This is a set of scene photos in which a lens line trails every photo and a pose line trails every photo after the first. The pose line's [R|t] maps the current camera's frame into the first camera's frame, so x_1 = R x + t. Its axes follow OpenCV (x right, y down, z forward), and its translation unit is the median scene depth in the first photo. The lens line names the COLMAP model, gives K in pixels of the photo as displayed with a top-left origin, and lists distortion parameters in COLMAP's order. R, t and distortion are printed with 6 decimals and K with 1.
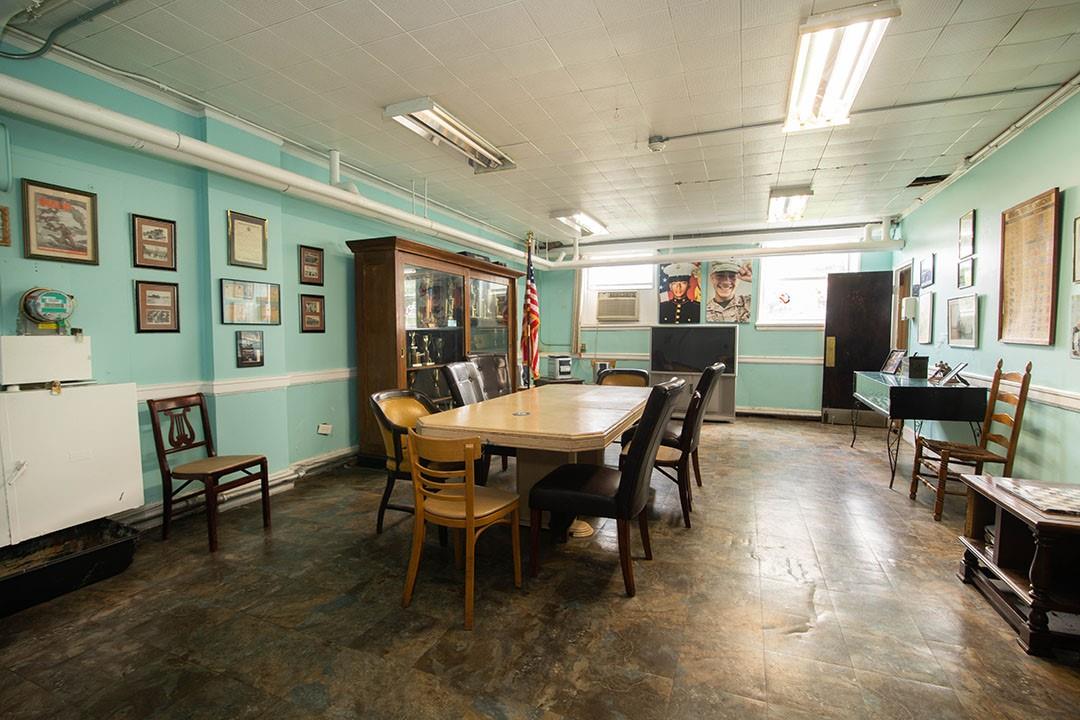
lens RADIAL K [[498.9, 0, 537.8], [0, 498.9, 355.7], [0, 0, 1]] dist [-0.005547, -0.000620]
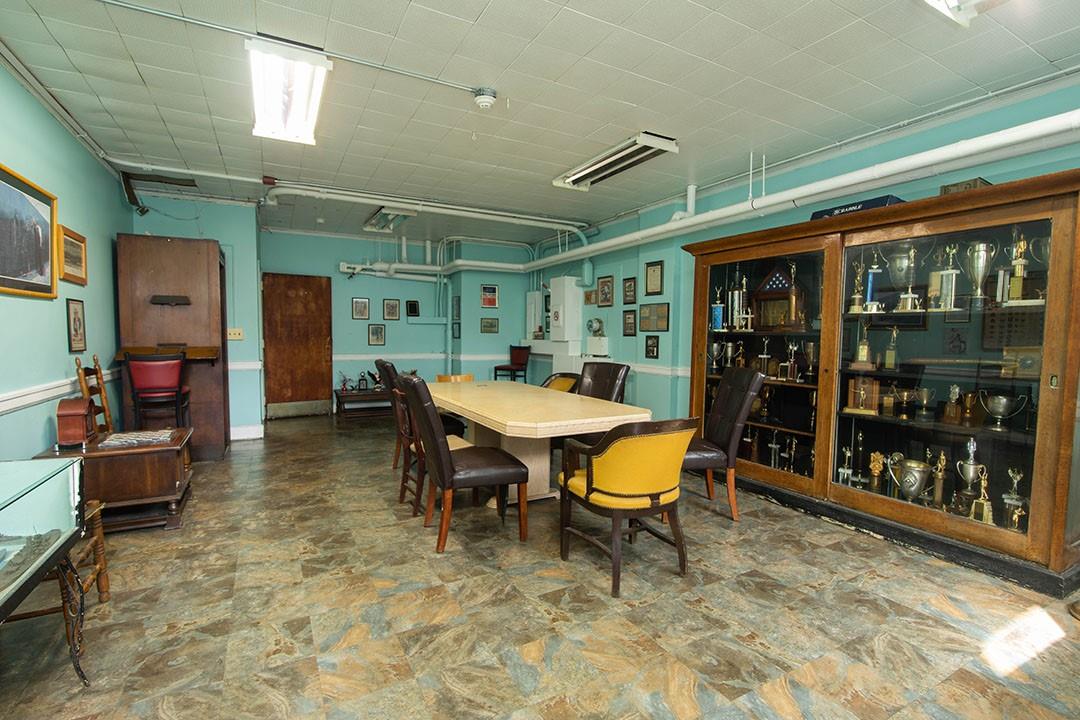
lens RADIAL K [[498.9, 0, 538.6], [0, 498.9, 360.9], [0, 0, 1]] dist [-0.005547, -0.000620]
pose [[-0.624684, 0.030421, -0.780285, 0.891991], [-0.052432, 0.995352, 0.080782, -0.079238], [0.779116, 0.091375, -0.620185, 1.737825]]
